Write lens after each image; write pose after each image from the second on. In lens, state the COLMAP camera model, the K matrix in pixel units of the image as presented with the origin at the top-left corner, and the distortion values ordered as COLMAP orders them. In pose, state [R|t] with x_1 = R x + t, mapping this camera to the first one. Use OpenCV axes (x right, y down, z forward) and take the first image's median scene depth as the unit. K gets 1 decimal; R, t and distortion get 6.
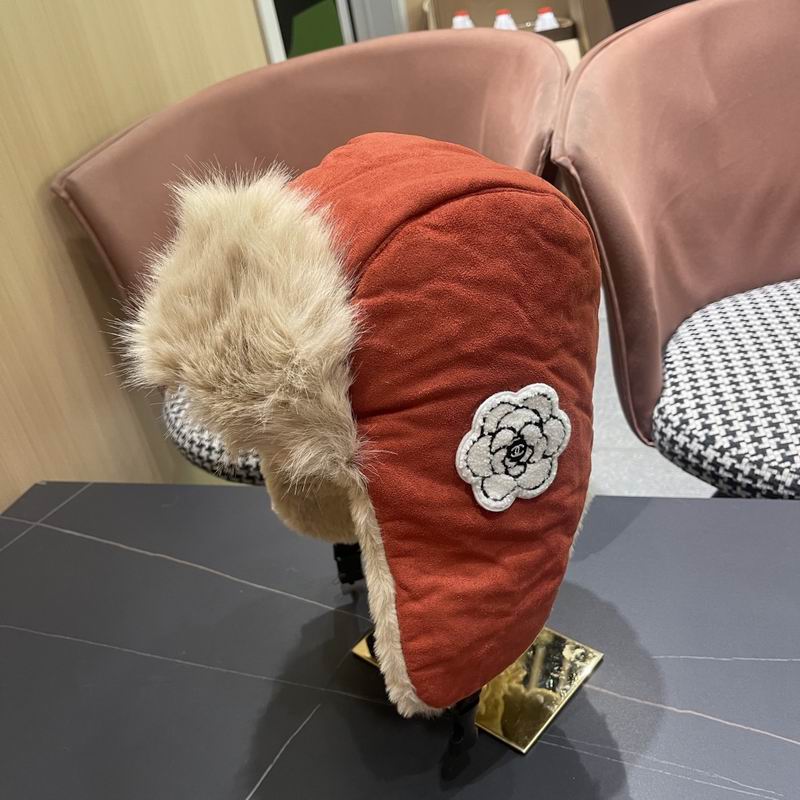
lens RADIAL K [[838.6, 0, 398.0], [0, 838.6, 406.7], [0, 0, 1]] dist [0.019806, 0.000000]
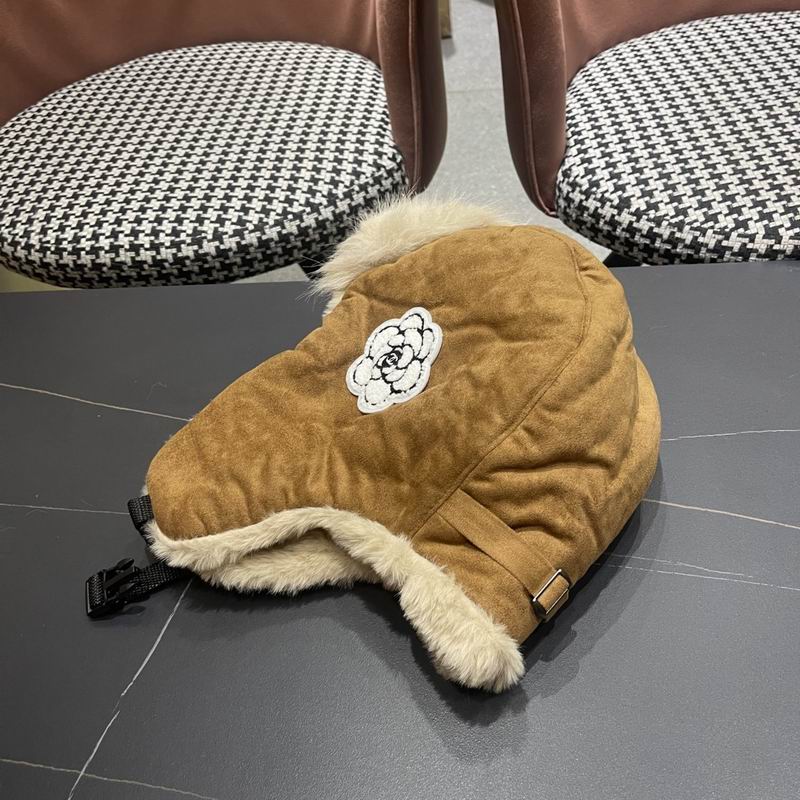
lens RADIAL K [[838.6, 0, 400.7], [0, 838.6, 408.2], [0, 0, 1]] dist [0.019806, 0.000000]
pose [[0.978428, -0.089599, 0.186149, -0.045179], [0.043510, 0.970217, 0.238297, 0.027251], [-0.201956, -0.225057, 0.953186, 0.144995]]
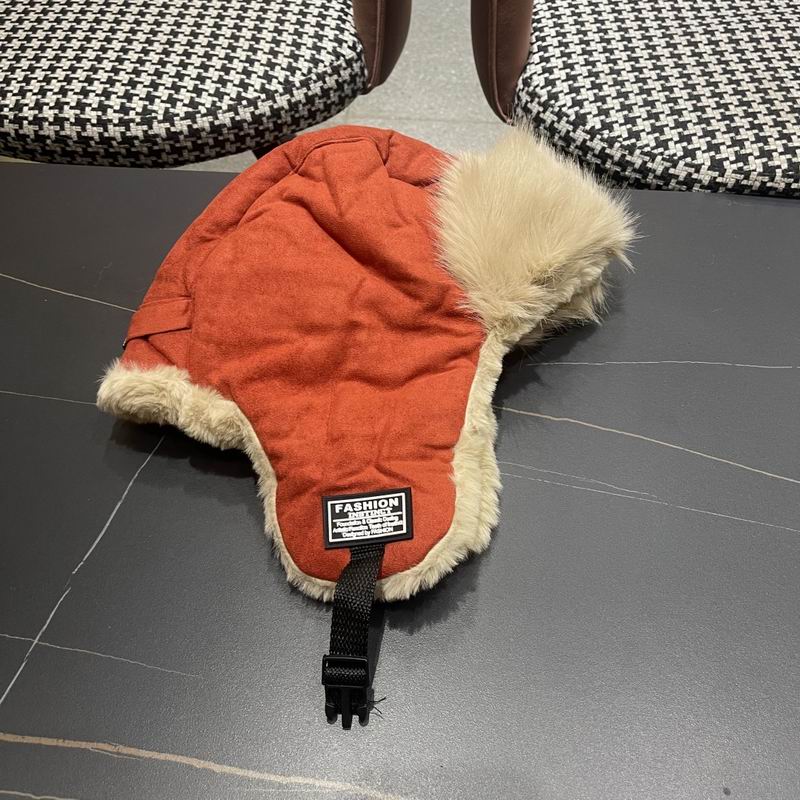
lens RADIAL K [[838.6, 0, 398.3], [0, 838.6, 415.5], [0, 0, 1]] dist [0.019806, 0.000000]
pose [[0.967870, -0.058992, 0.244435, -0.053966], [-0.040615, 0.922649, 0.383495, -0.005237], [-0.248151, -0.381101, 0.890608, 0.124031]]
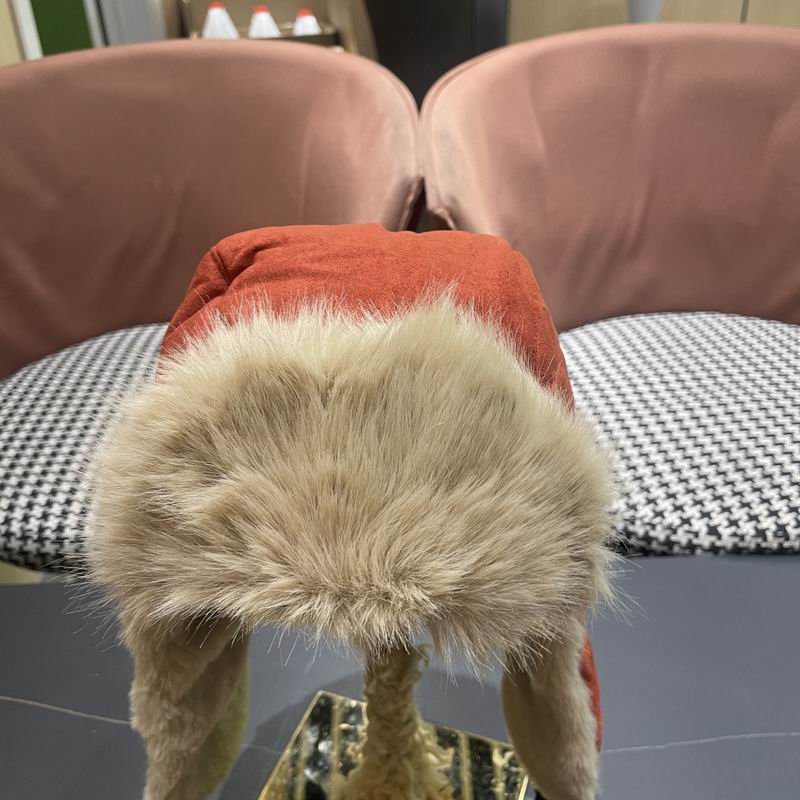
lens RADIAL K [[838.6, 0, 402.7], [0, 838.6, 403.7], [0, 0, 1]] dist [0.019806, 0.000000]
pose [[0.946616, -0.035712, 0.320379, -0.138766], [0.033077, 0.999359, 0.013665, -0.087654], [-0.320662, -0.002338, 0.947191, 0.121601]]
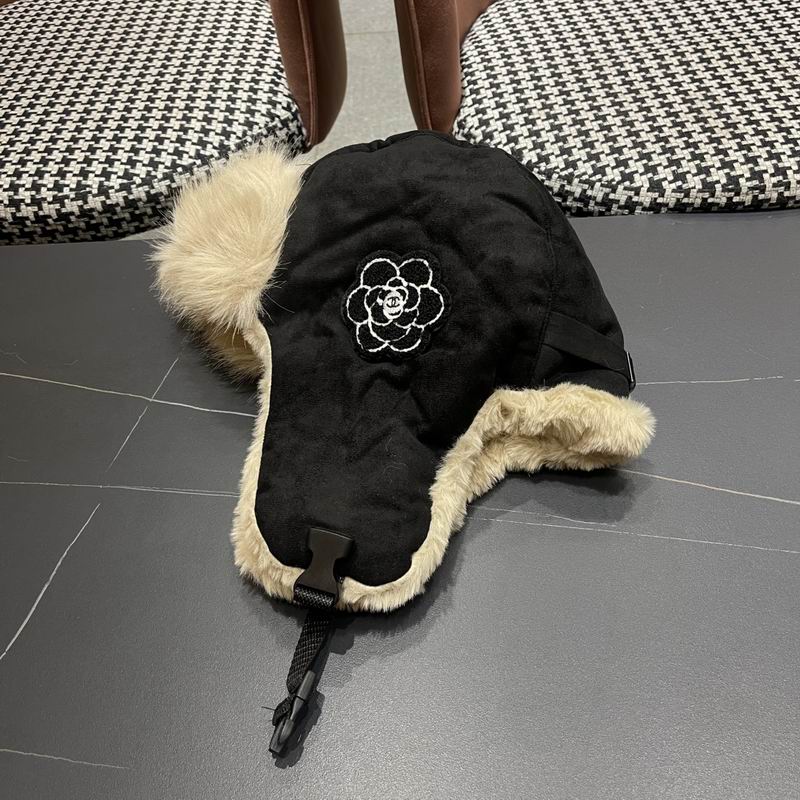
lens RADIAL K [[838.6, 0, 406.6], [0, 838.6, 412.9], [0, 0, 1]] dist [0.019806, 0.000000]
pose [[0.960606, -0.126276, 0.247568, 0.004020], [0.045644, 0.950401, 0.307659, 0.019378], [-0.274139, -0.284240, 0.918725, 0.132971]]
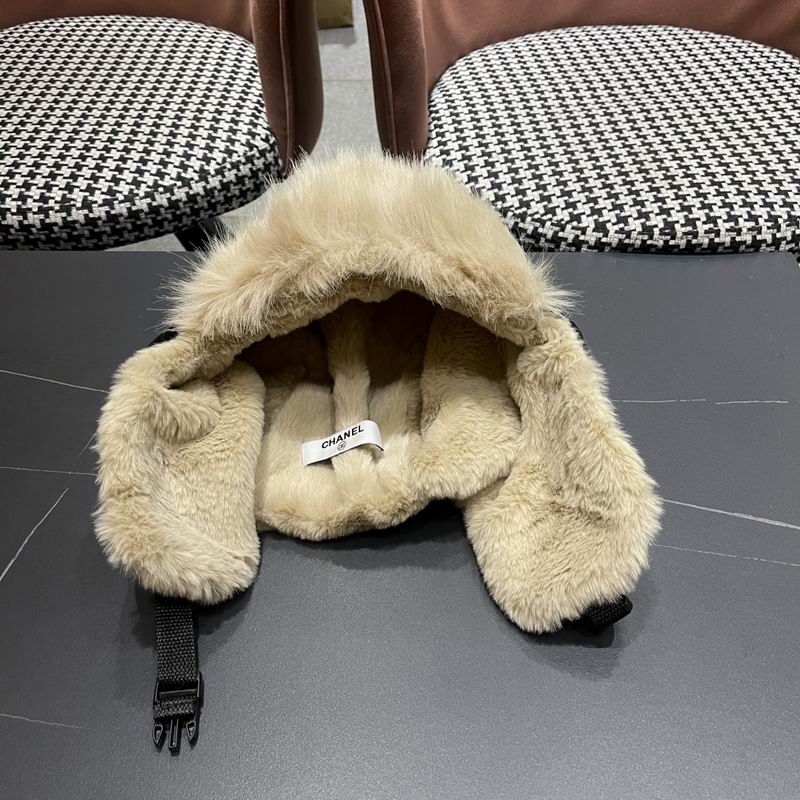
lens RADIAL K [[838.6, 0, 407.0], [0, 838.6, 402.4], [0, 0, 1]] dist [0.019806, 0.000000]
pose [[0.952858, -0.067195, 0.295883, -0.005994], [-0.008146, 0.969152, 0.246327, 0.034473], [-0.303308, -0.237125, 0.922917, 0.074540]]
